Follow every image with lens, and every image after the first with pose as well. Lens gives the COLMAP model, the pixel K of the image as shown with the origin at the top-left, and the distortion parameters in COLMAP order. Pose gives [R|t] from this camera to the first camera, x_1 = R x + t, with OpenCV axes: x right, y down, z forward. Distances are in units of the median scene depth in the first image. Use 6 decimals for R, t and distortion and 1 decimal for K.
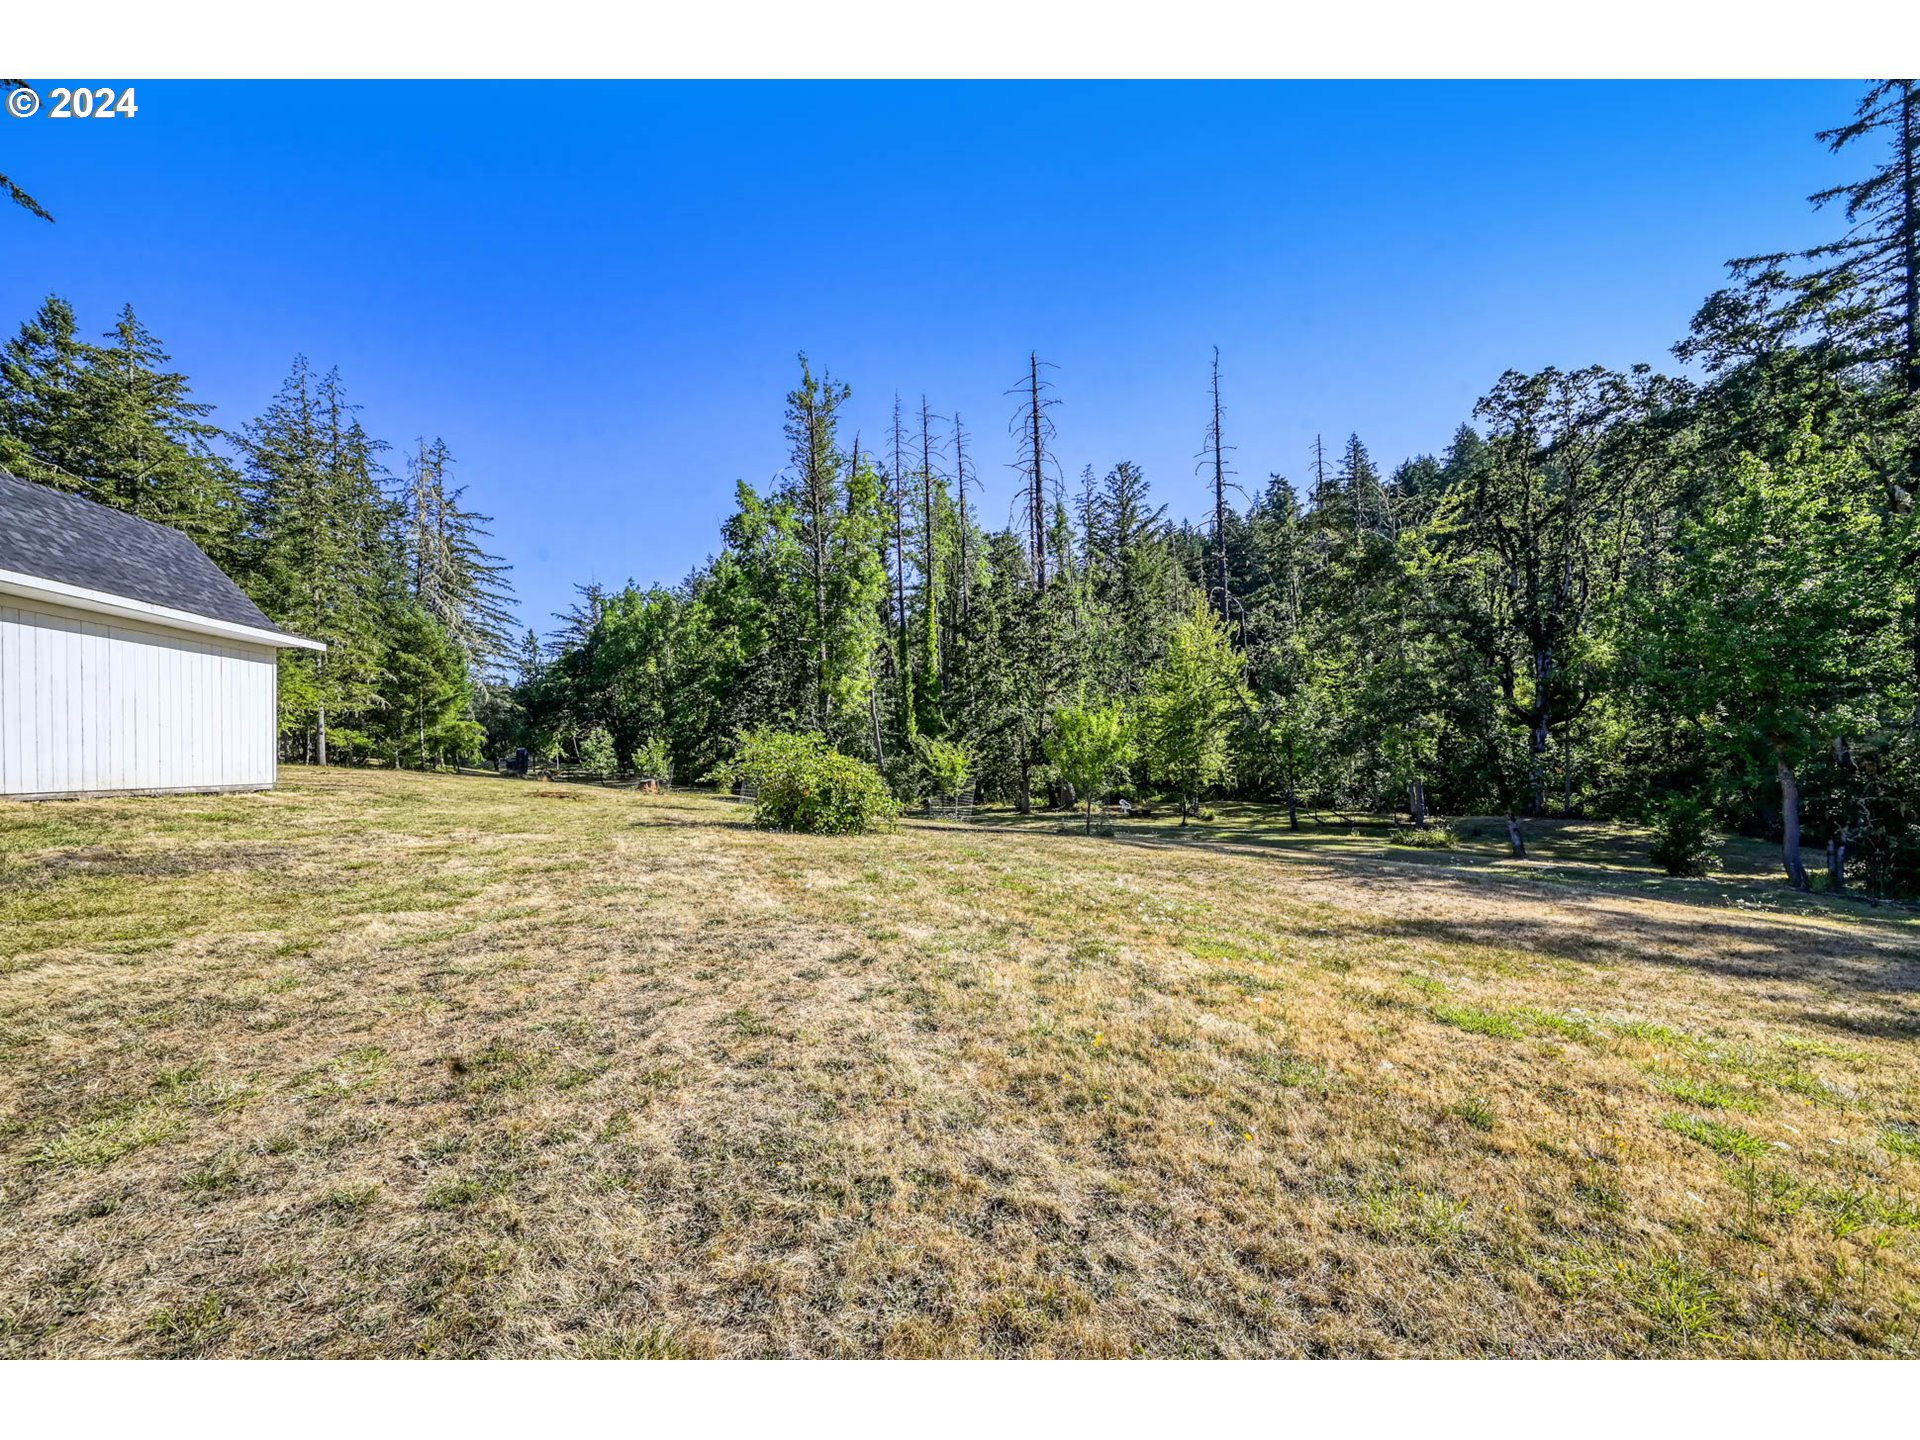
lens RADIAL K [[749.0, 0, 957.6], [0, 749.0, 728.6], [0, 0, 1]] dist [0.000539, -0.000183]
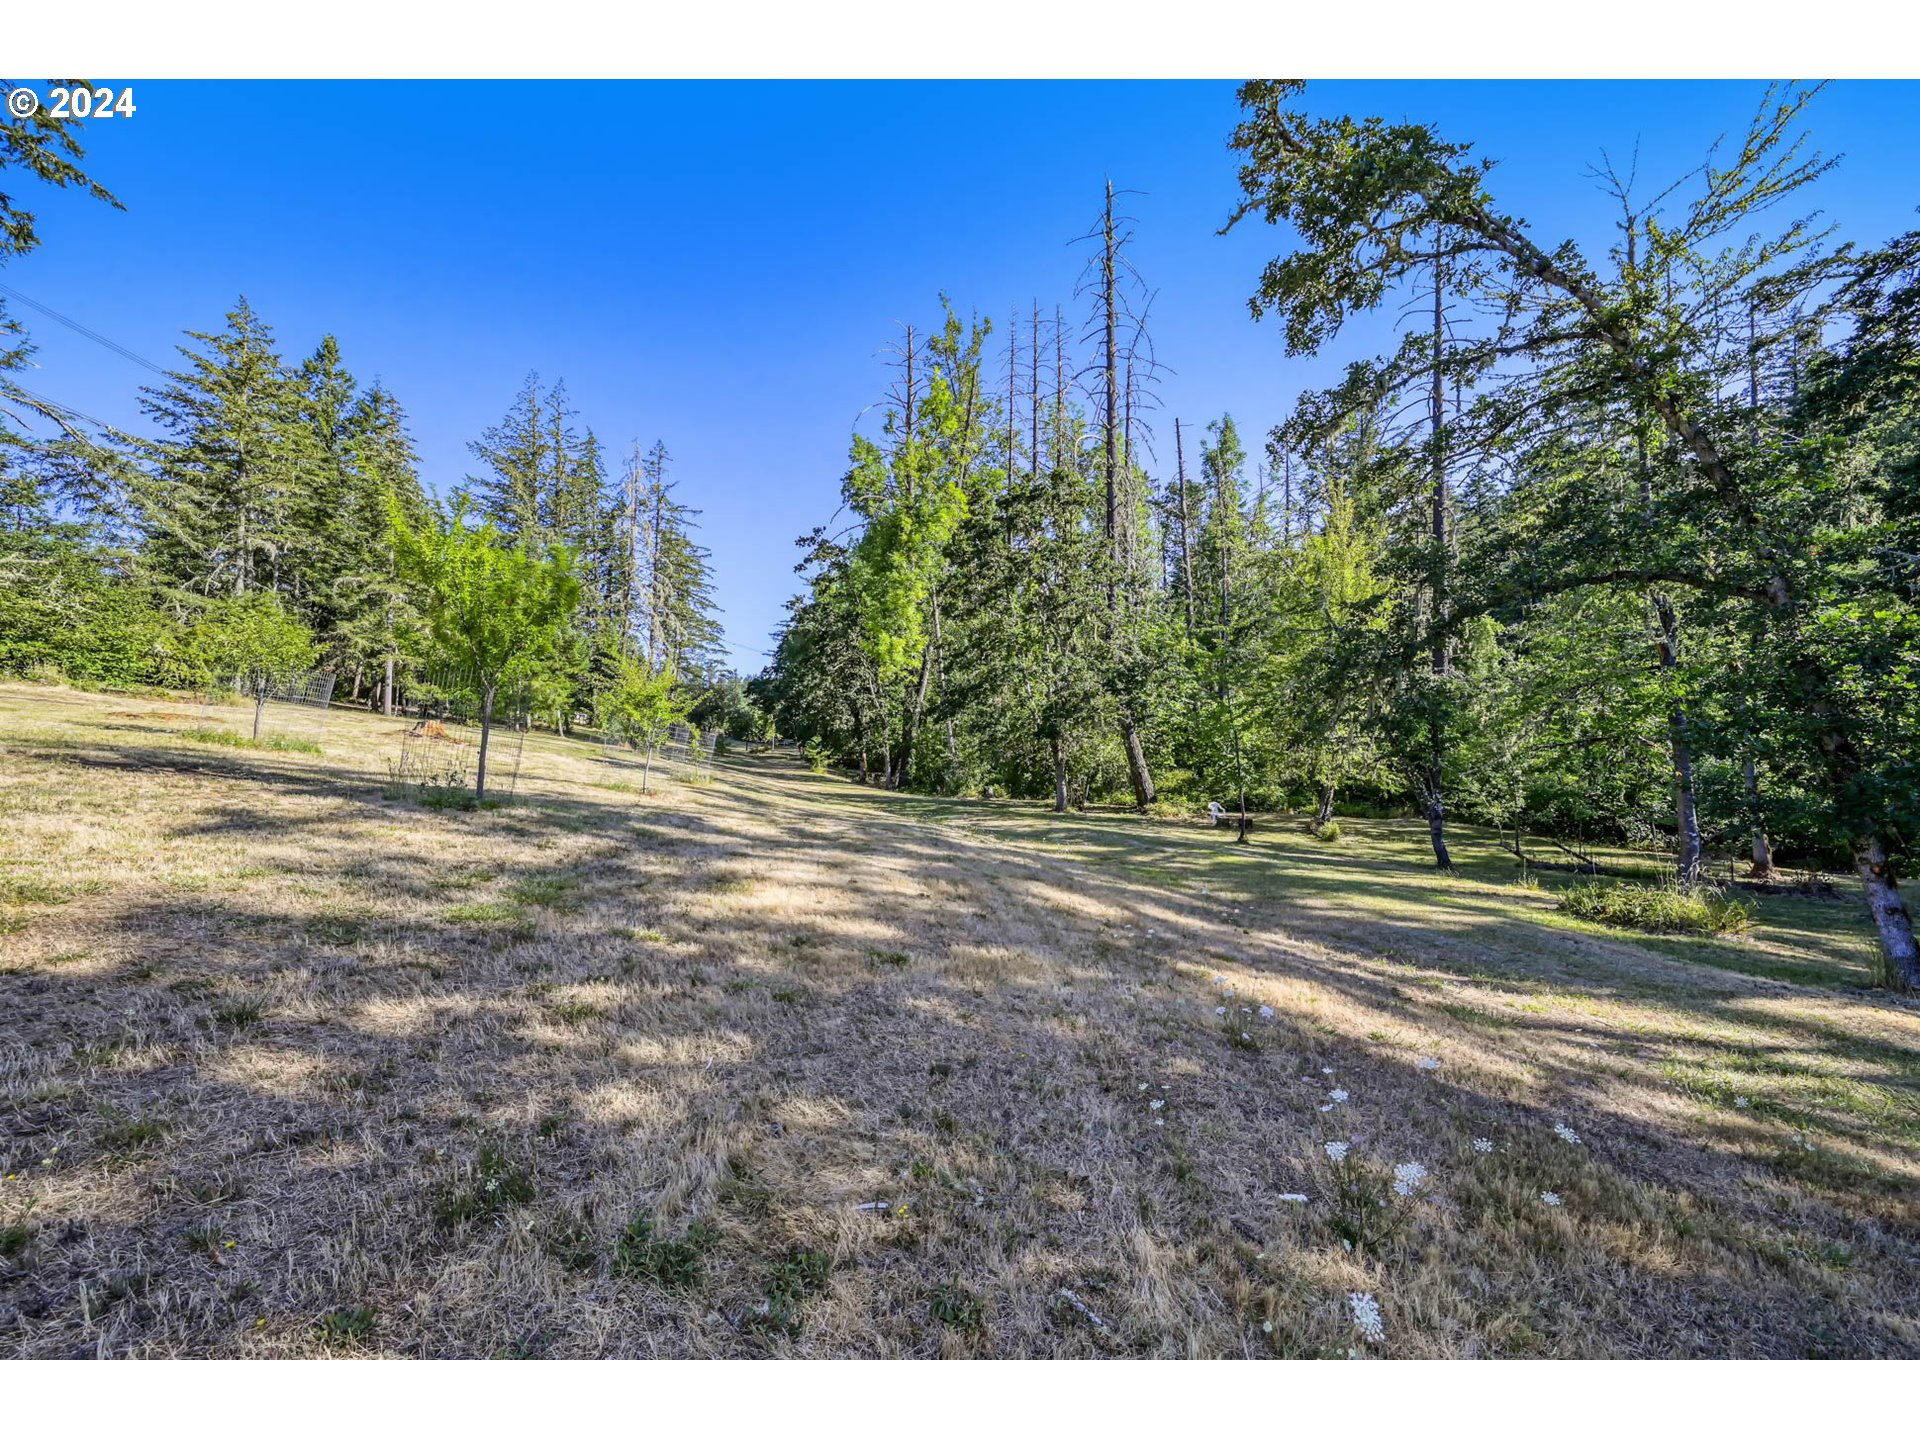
lens RADIAL K [[749.0, 0, 963.1], [0, 749.0, 723.9], [0, 0, 1]] dist [0.000539, -0.000183]
pose [[0.929448, 0.029035, -0.367808, 0.226224], [-0.033495, 0.999422, -0.005747, 0.031231], [0.367429, 0.017661, 0.929884, 0.249039]]
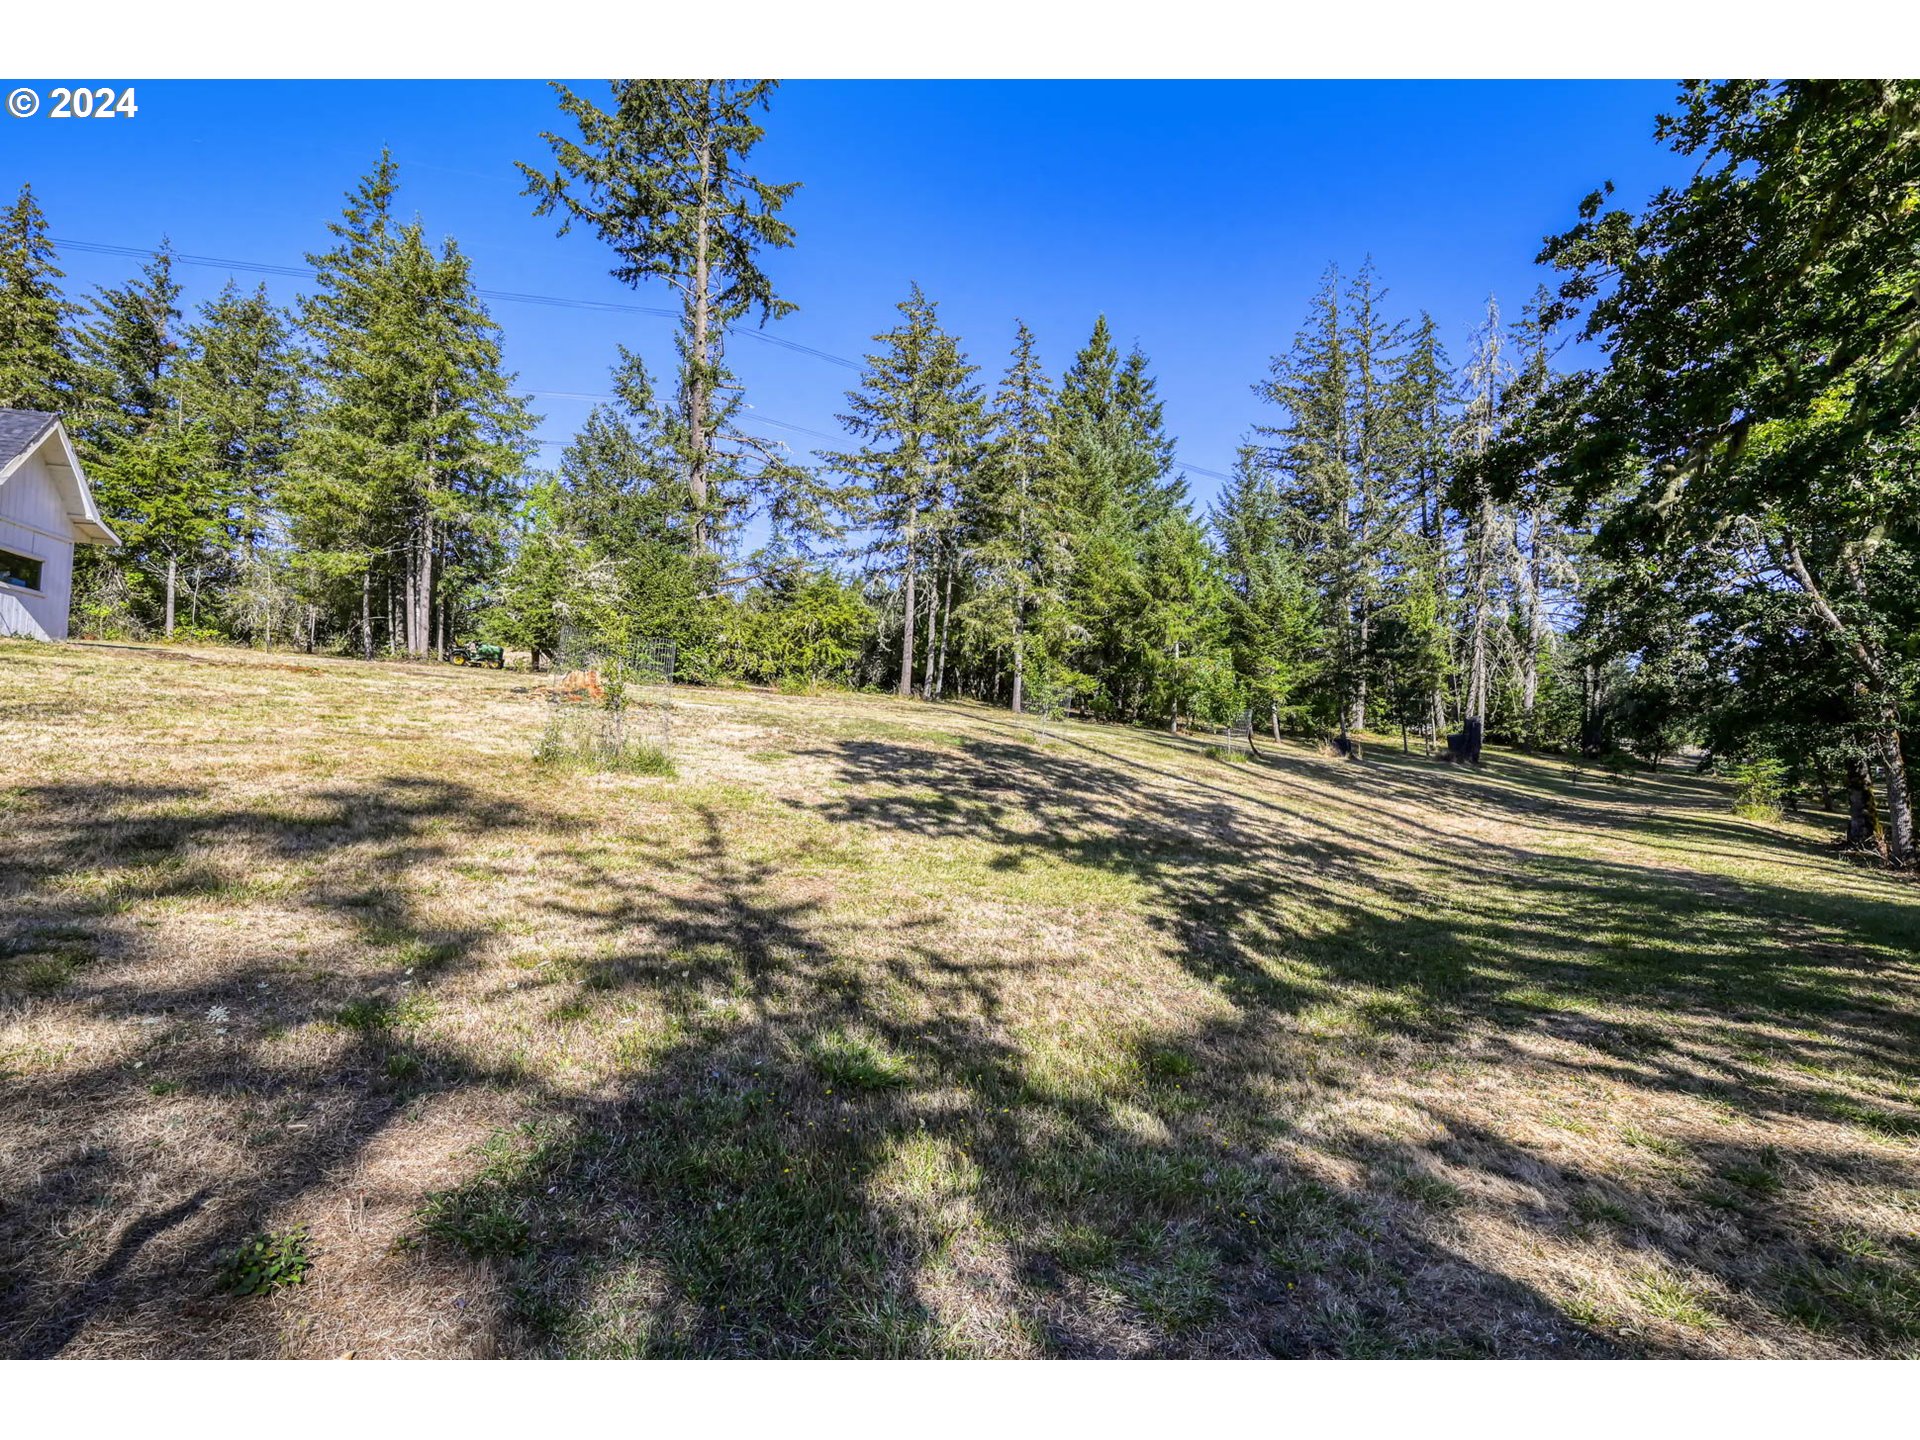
lens RADIAL K [[911.6, 0, 955.6], [0, 911.6, 734.8], [0, 0, 1]] dist [0.002388, -0.000356]
pose [[0.105368, 0.000463, -0.994433, 0.140659], [-0.015703, 0.999876, -0.001198, 0.061052], [0.994309, 0.015741, 0.105362, 0.637675]]
